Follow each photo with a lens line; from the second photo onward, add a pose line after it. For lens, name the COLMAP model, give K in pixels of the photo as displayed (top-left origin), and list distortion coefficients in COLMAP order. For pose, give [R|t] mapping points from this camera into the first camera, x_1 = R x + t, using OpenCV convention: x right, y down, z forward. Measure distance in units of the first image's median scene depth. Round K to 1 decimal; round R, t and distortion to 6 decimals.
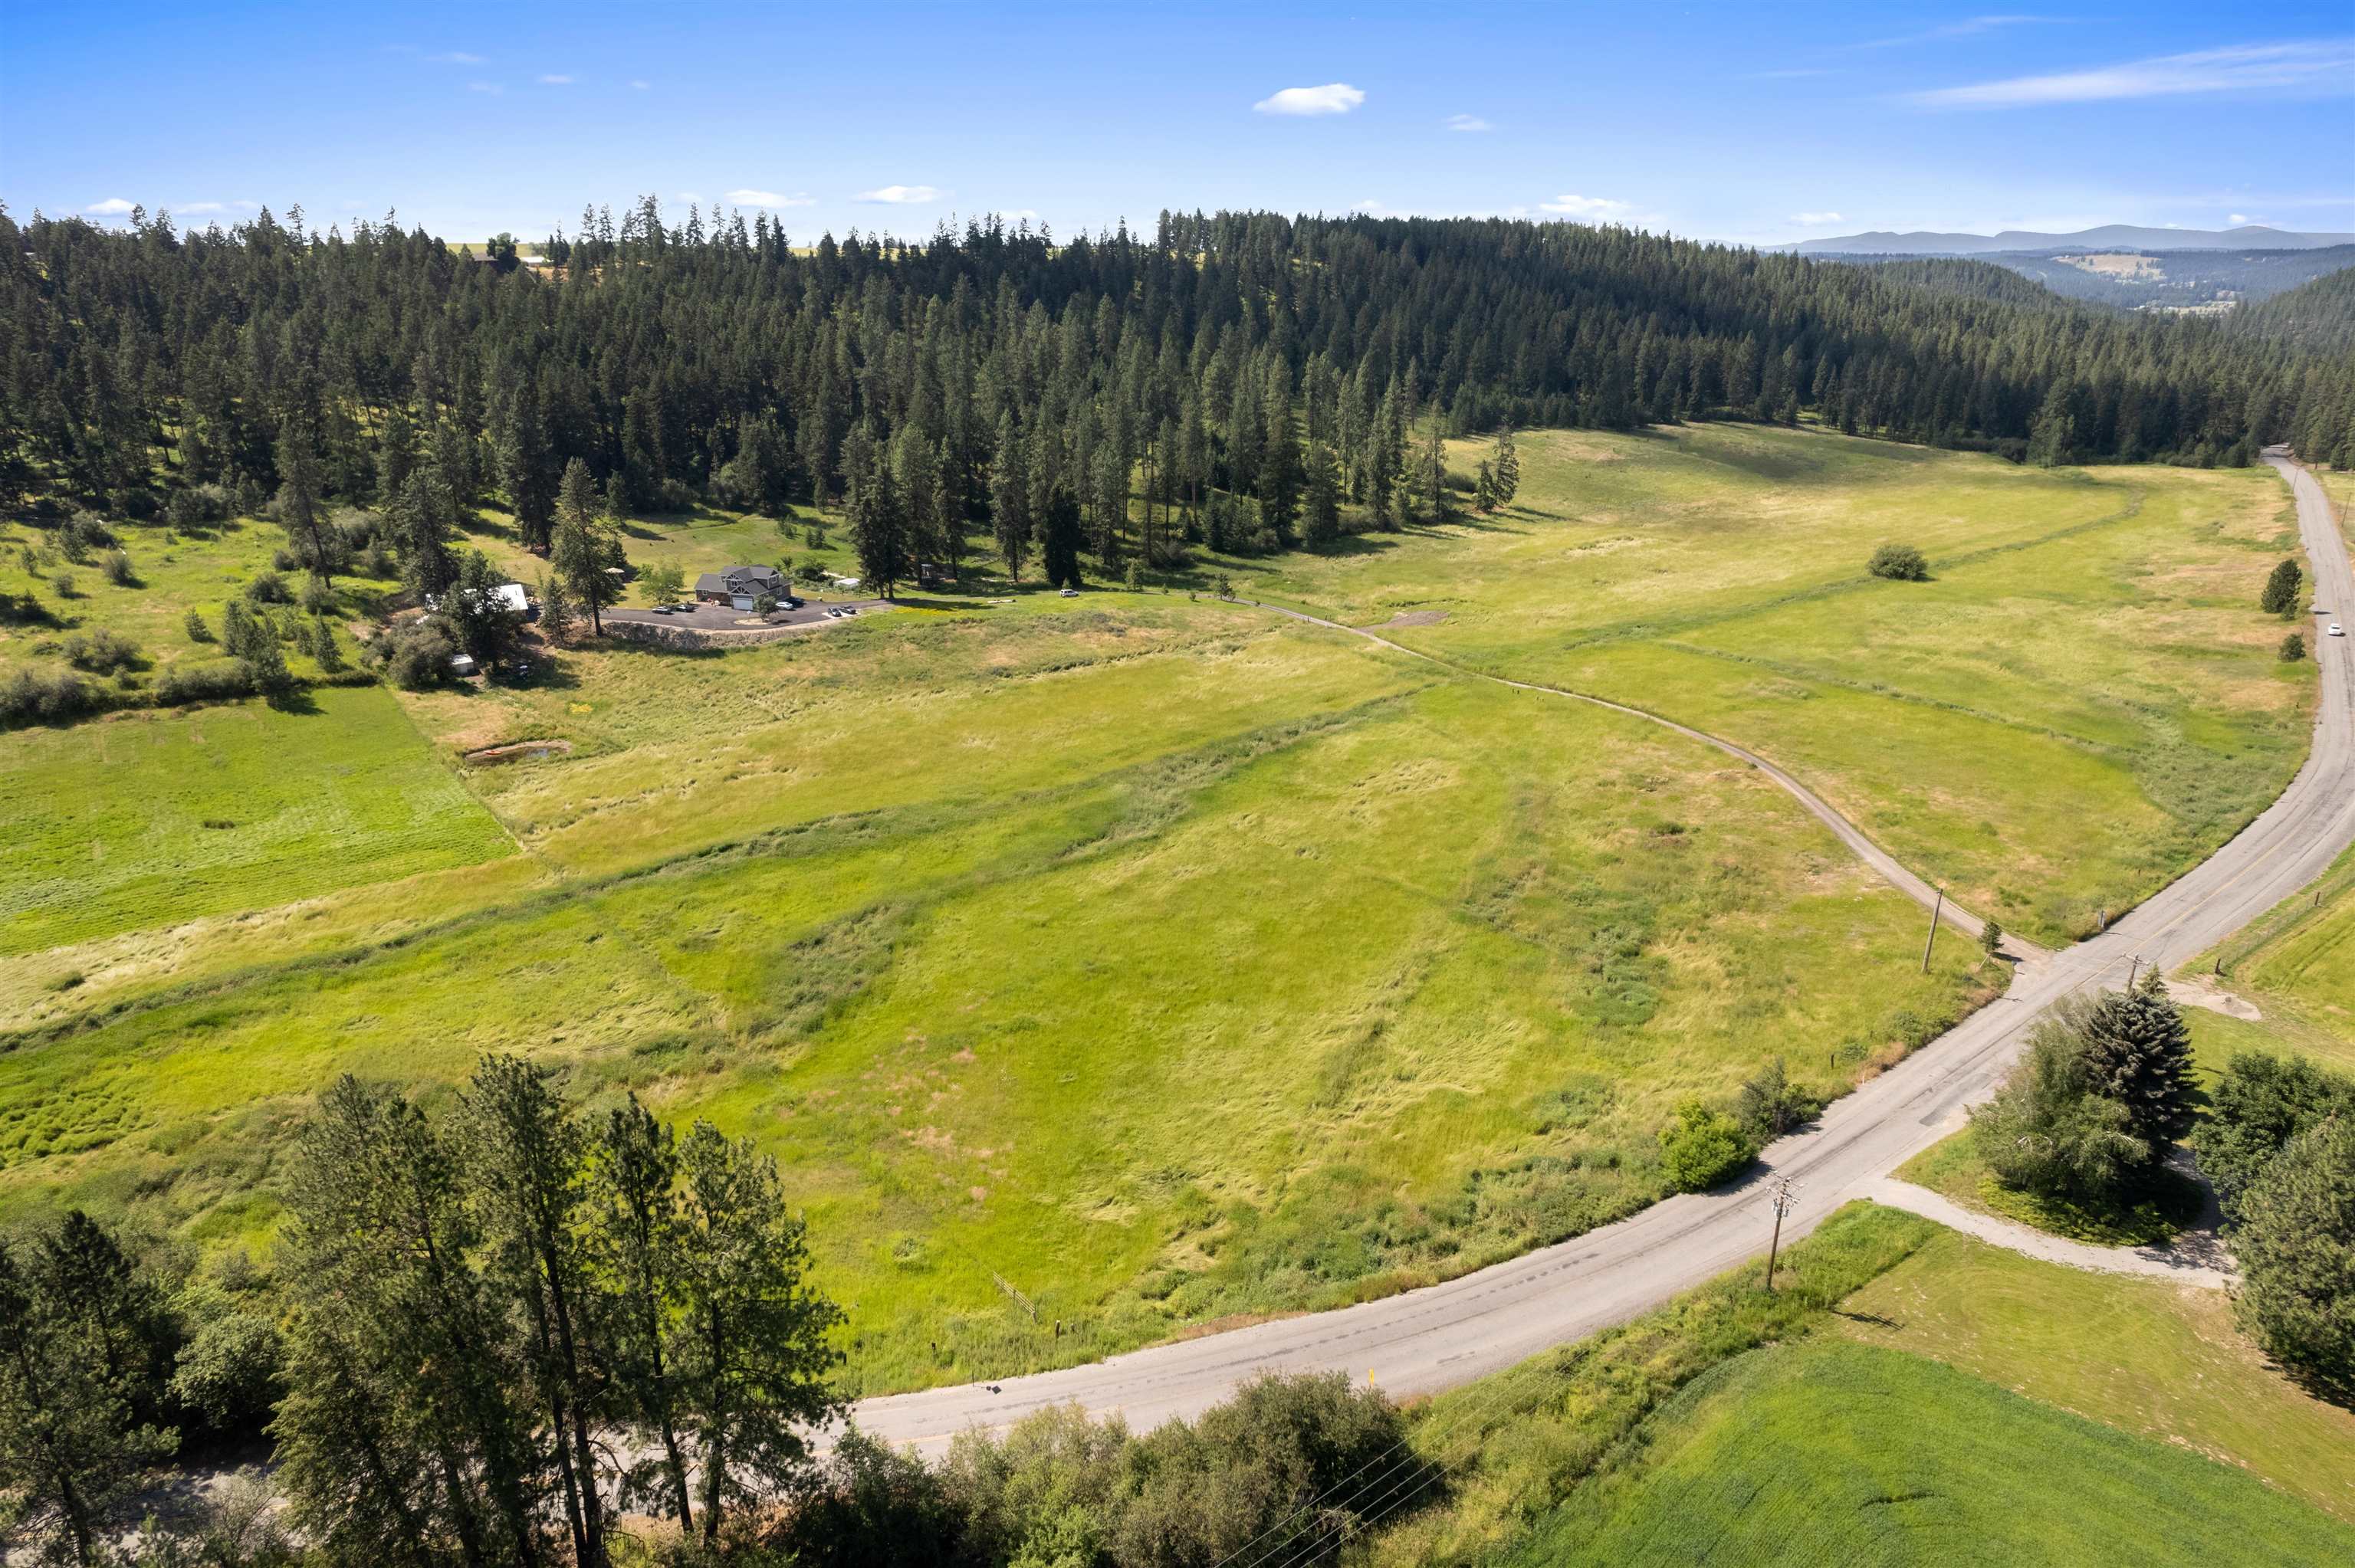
lens RADIAL K [[1500.6, 0, 1186.5], [0, 1500.6, 808.5], [0, 0, 1]] dist [-0.073181, 0.063851]
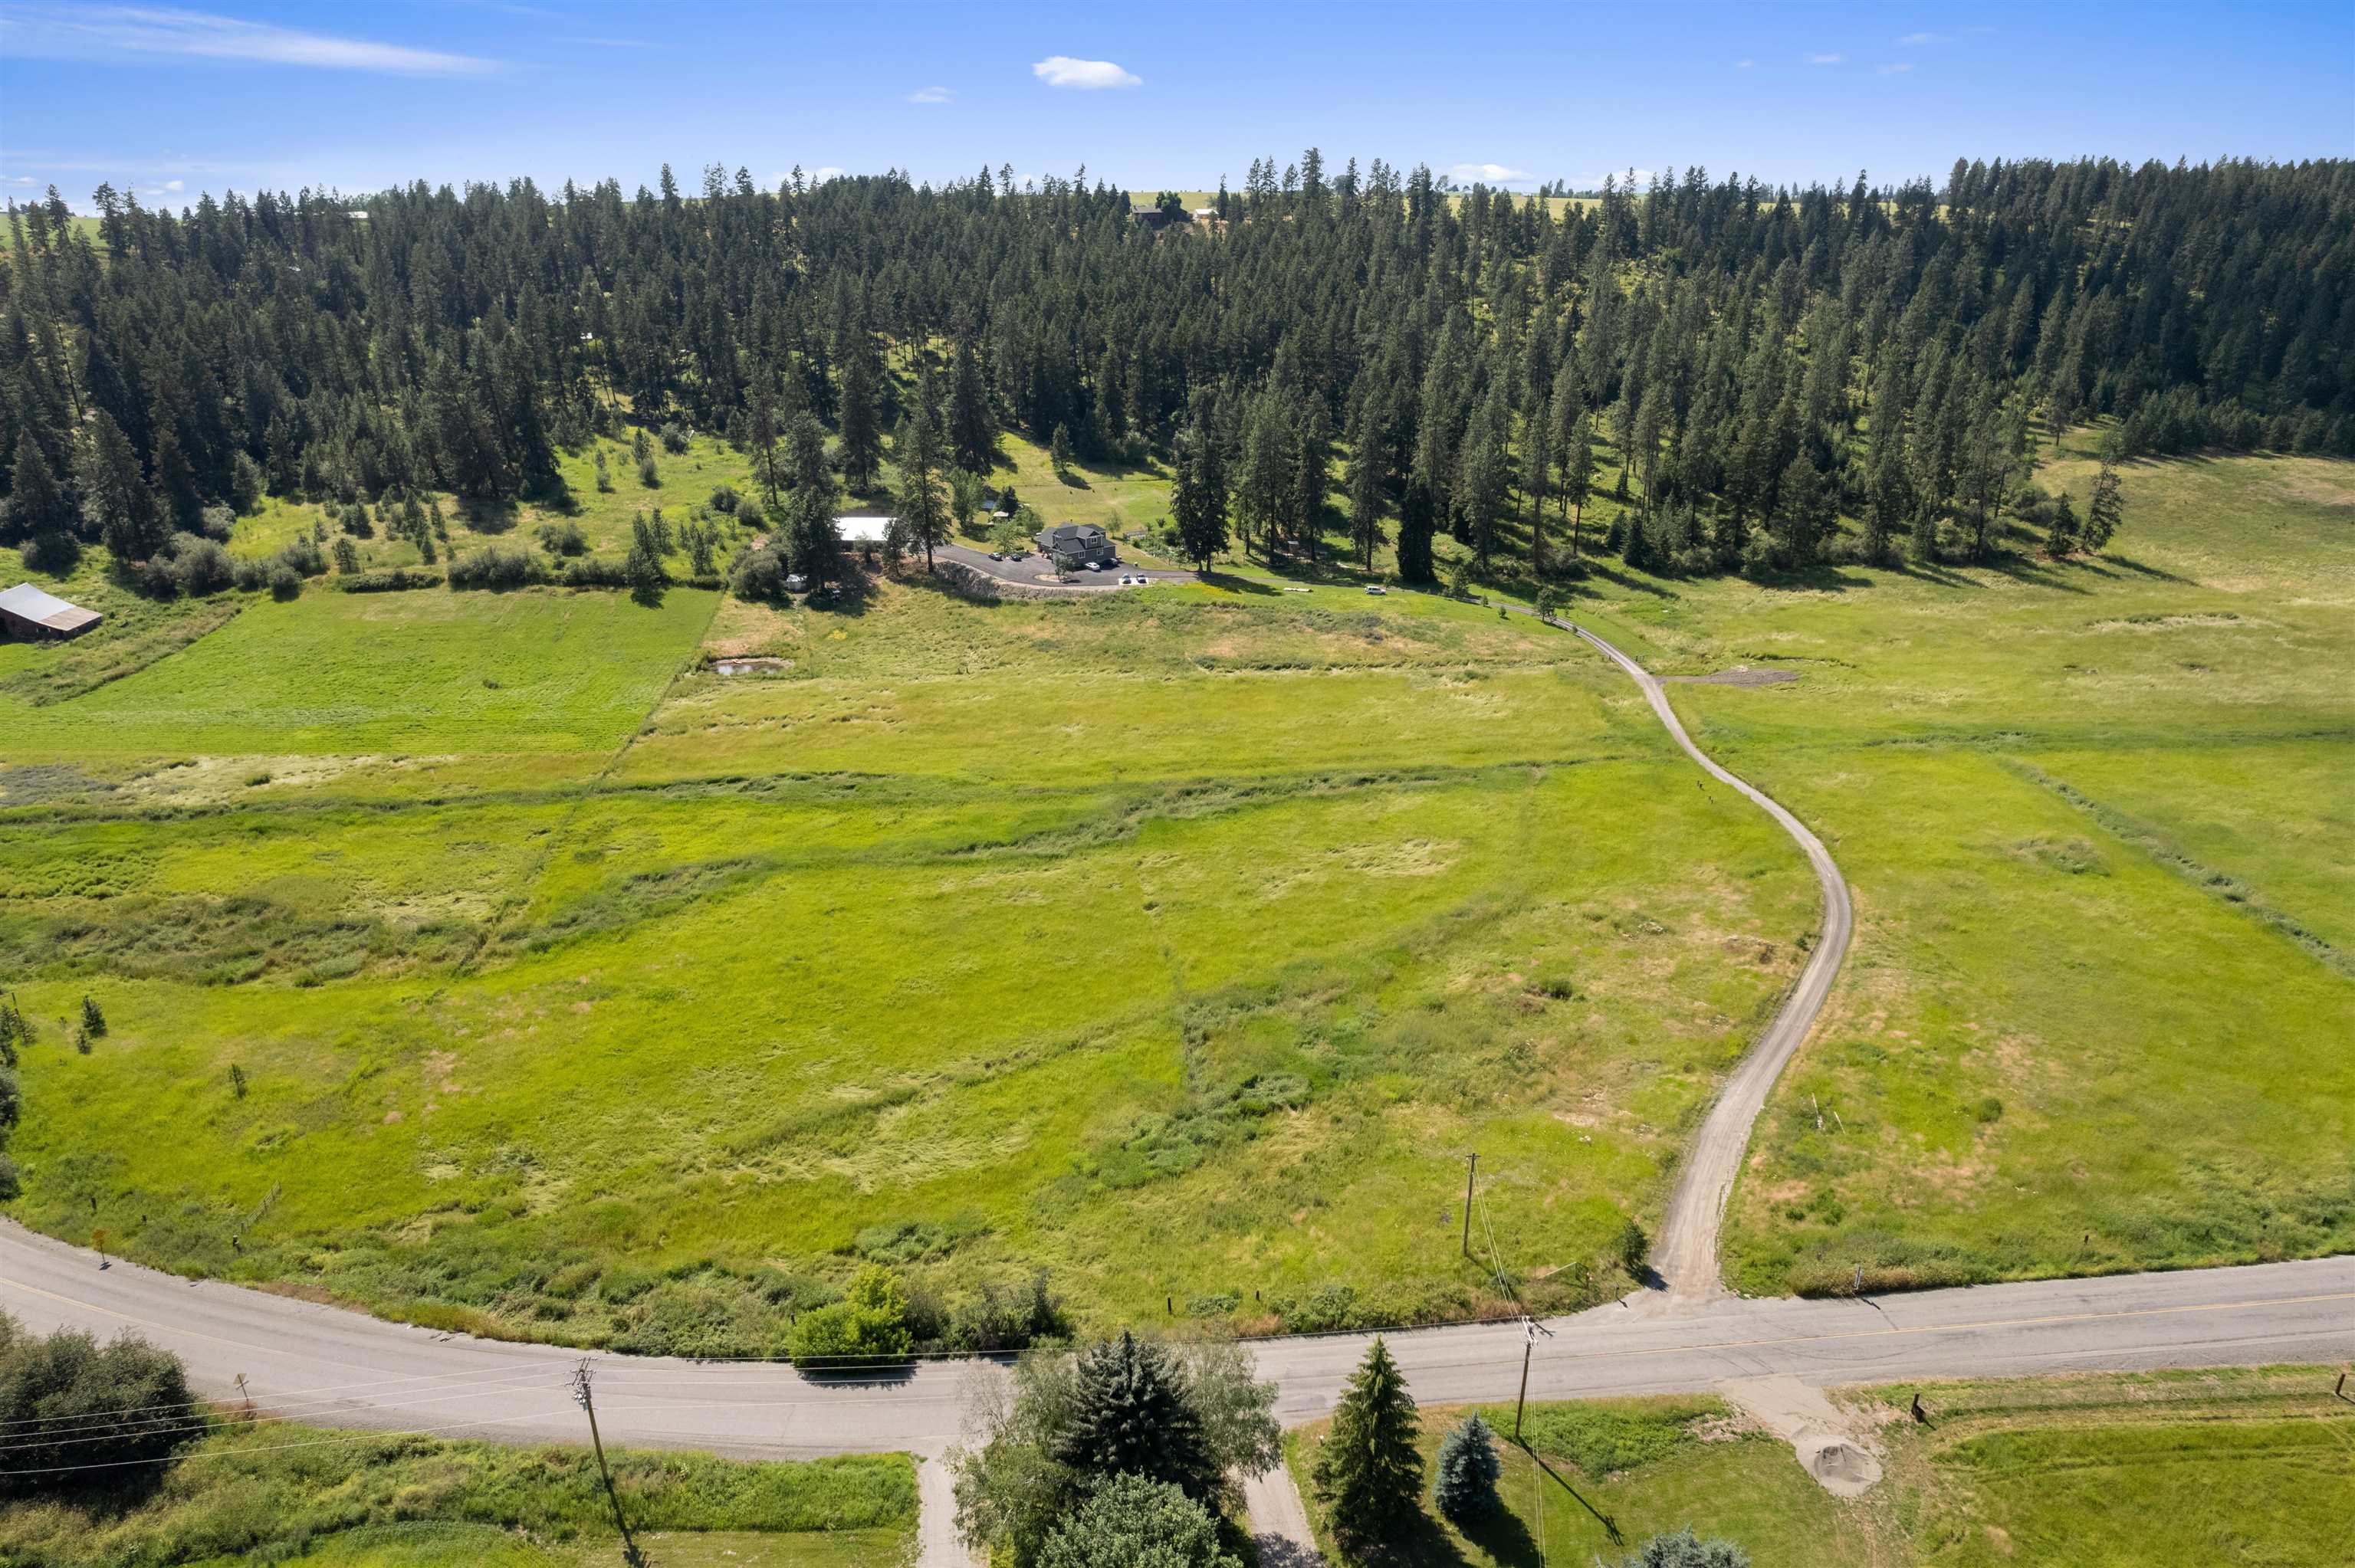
lens RADIAL K [[1500.6, 0, 1186.5], [0, 1500.6, 808.5], [0, 0, 1]] dist [-0.073181, 0.063851]
pose [[0.837969, 0.206695, -0.505059, 0.369050], [-0.187807, 0.978191, 0.088723, -0.078243], [0.512382, 0.020506, 0.858512, 0.138329]]
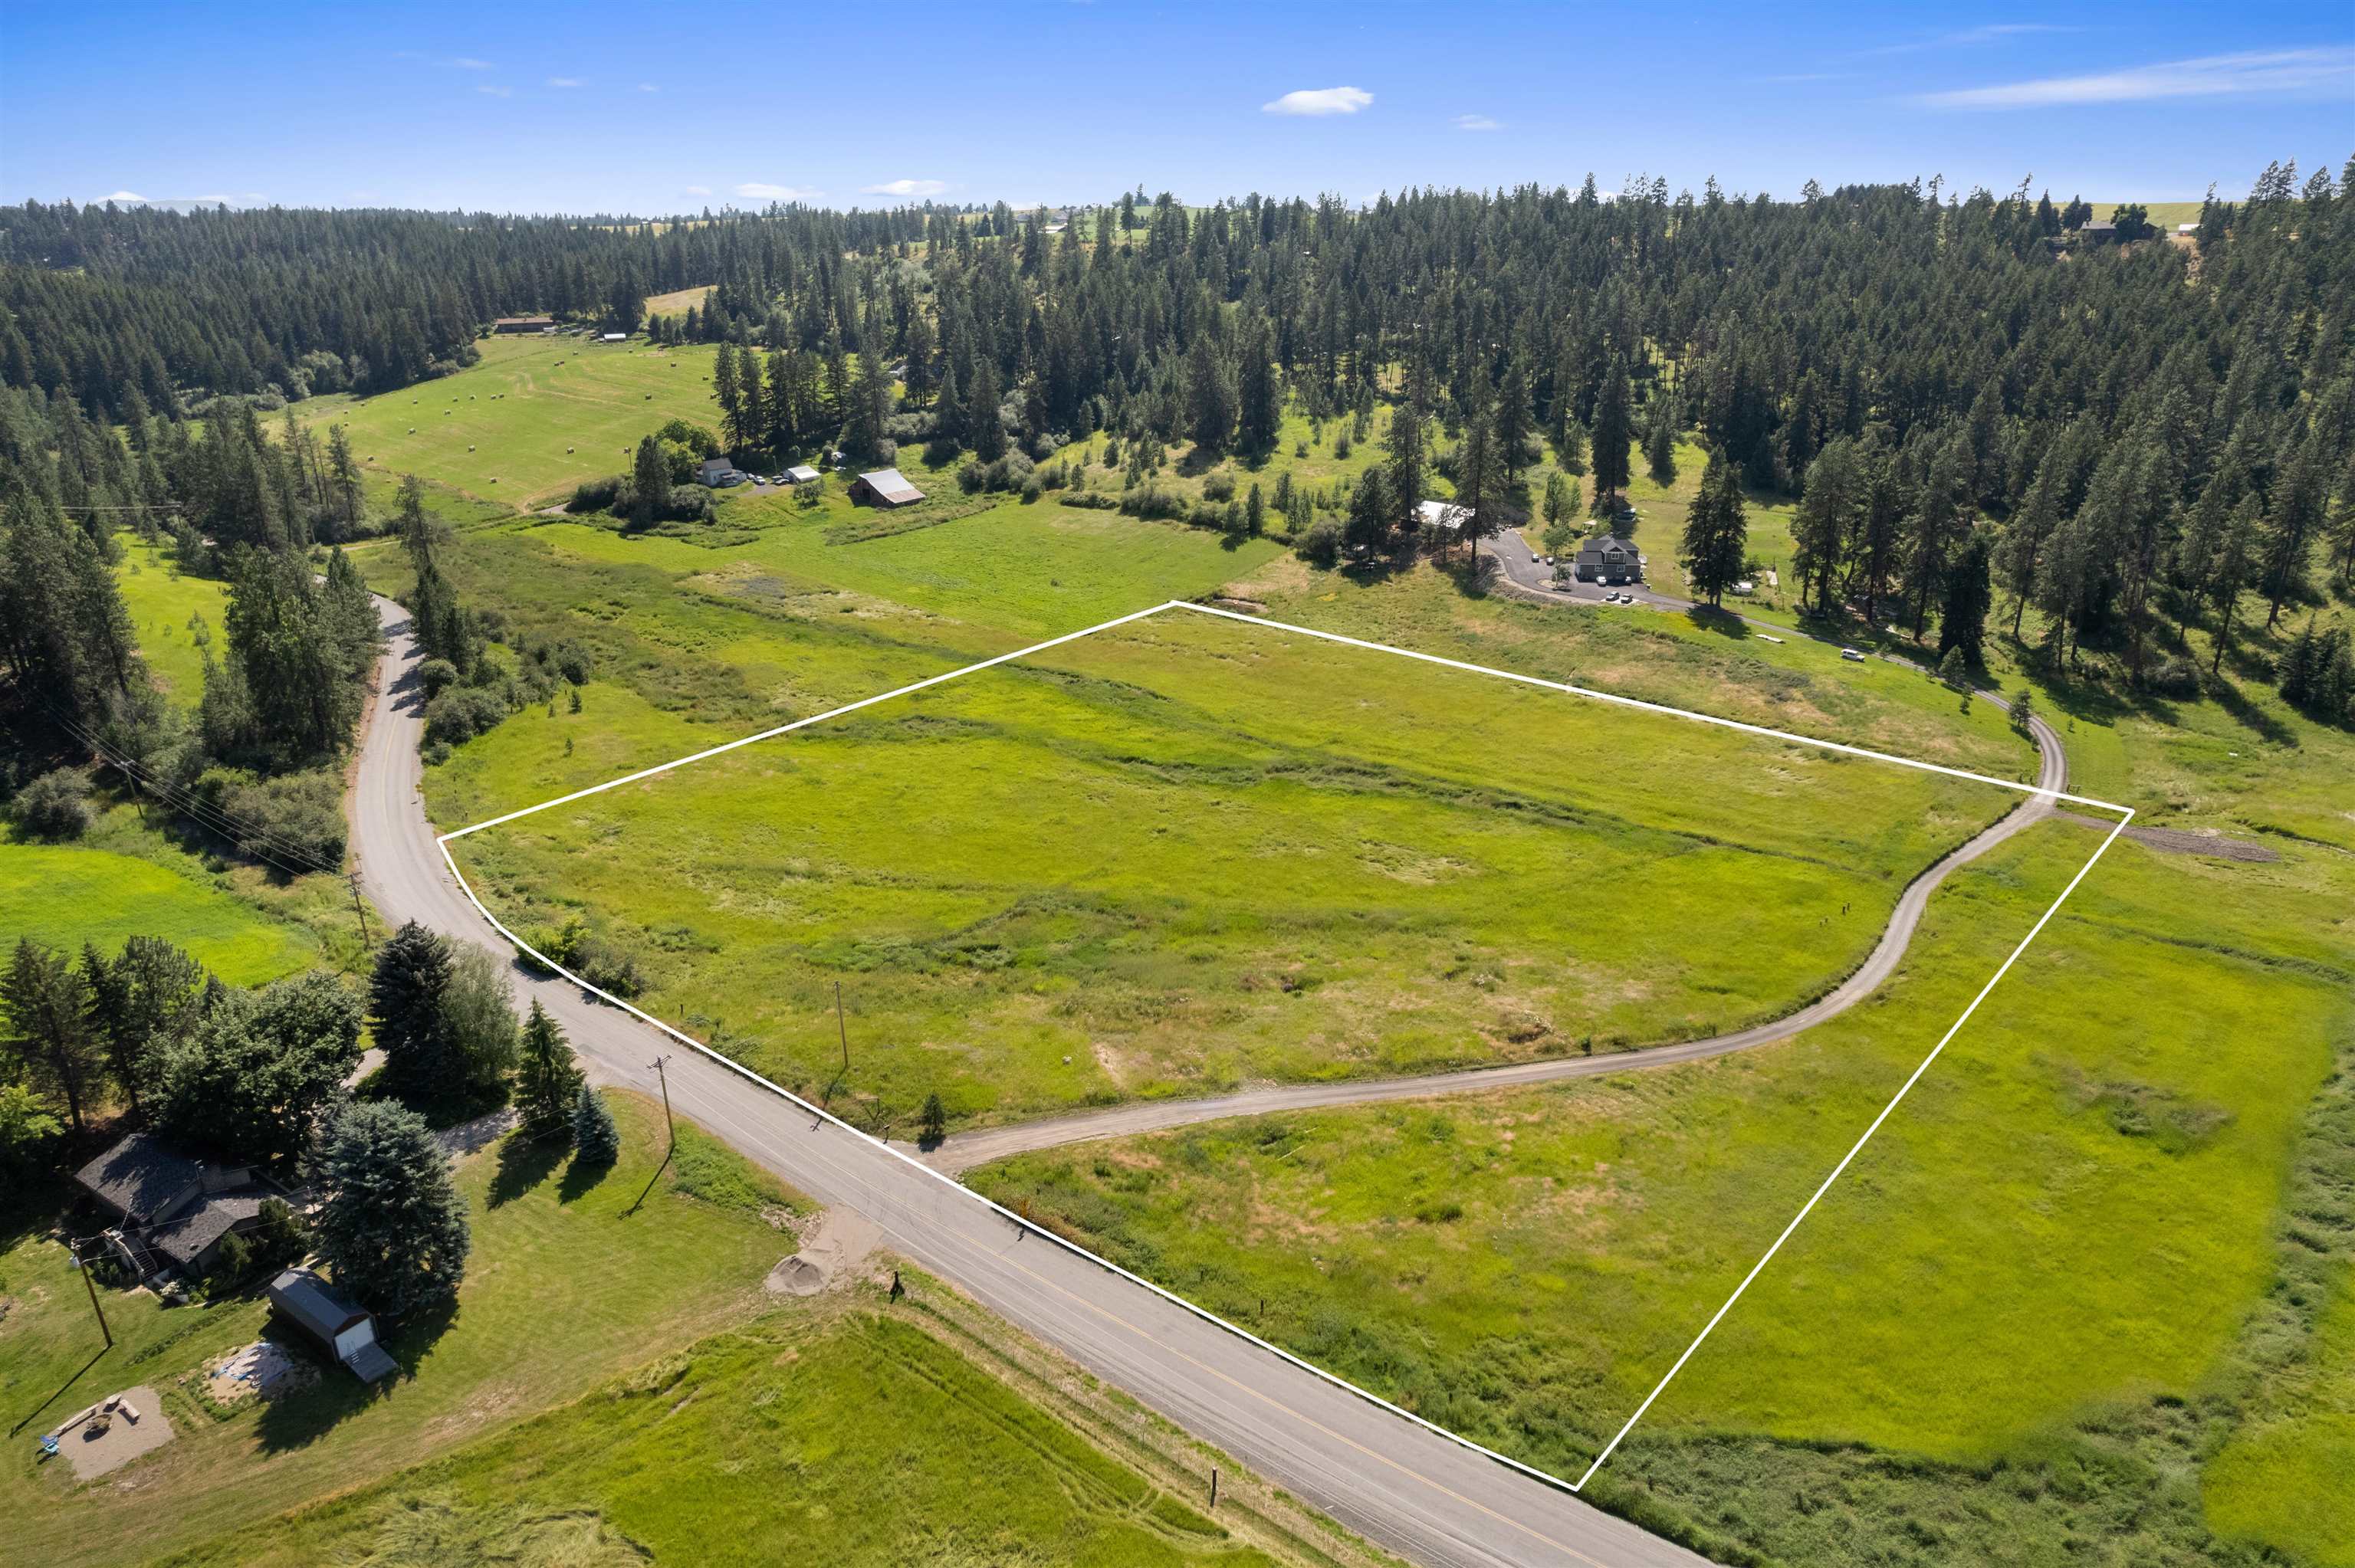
lens RADIAL K [[1500.6, 0, 1186.5], [0, 1500.6, 808.5], [0, 0, 1]] dist [-0.073181, 0.063851]
pose [[0.240101, 0.365239, -0.899417, 0.699781], [-0.330697, 0.901875, 0.277957, -0.195199], [0.912683, 0.230697, 0.337325, 0.431353]]
